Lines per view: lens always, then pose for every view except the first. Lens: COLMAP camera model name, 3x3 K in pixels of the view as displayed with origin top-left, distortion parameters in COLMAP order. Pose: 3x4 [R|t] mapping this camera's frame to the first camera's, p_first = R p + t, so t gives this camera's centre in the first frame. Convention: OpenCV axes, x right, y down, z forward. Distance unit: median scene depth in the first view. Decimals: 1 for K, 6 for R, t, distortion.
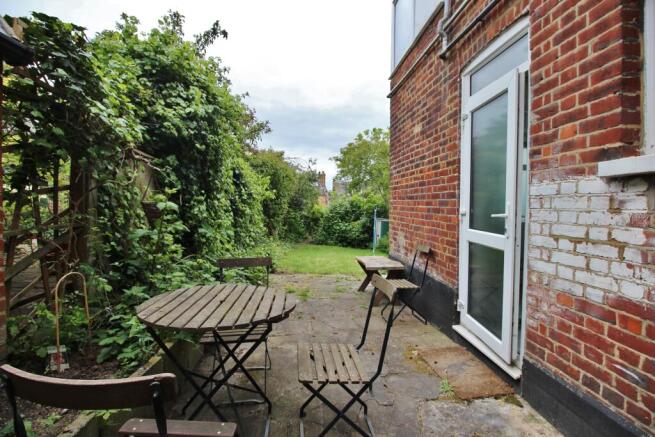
lens RADIAL K [[305.7, 0, 327.4], [0, 305.7, 215.7], [0, 0, 1]] dist [-0.001375, -0.003604]
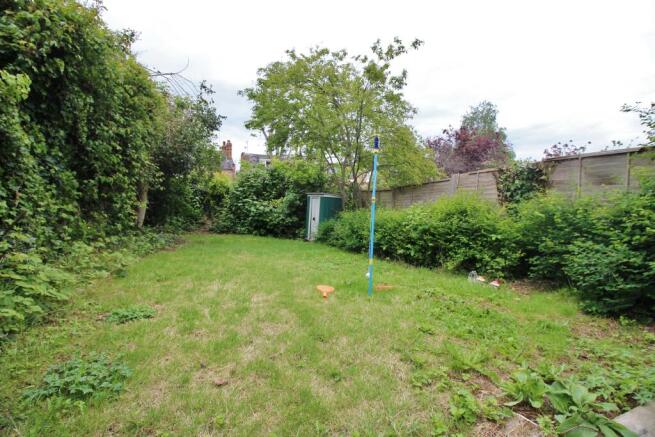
lens RADIAL K [[305.7, 0, 328.6], [0, 305.7, 217.6], [0, 0, 1]] dist [-0.001375, -0.003604]
pose [[0.953661, -0.018783, 0.300297, -0.007957], [-0.004281, 0.997102, 0.075961, 0.008095], [-0.300854, -0.073727, 0.950816, 0.305788]]
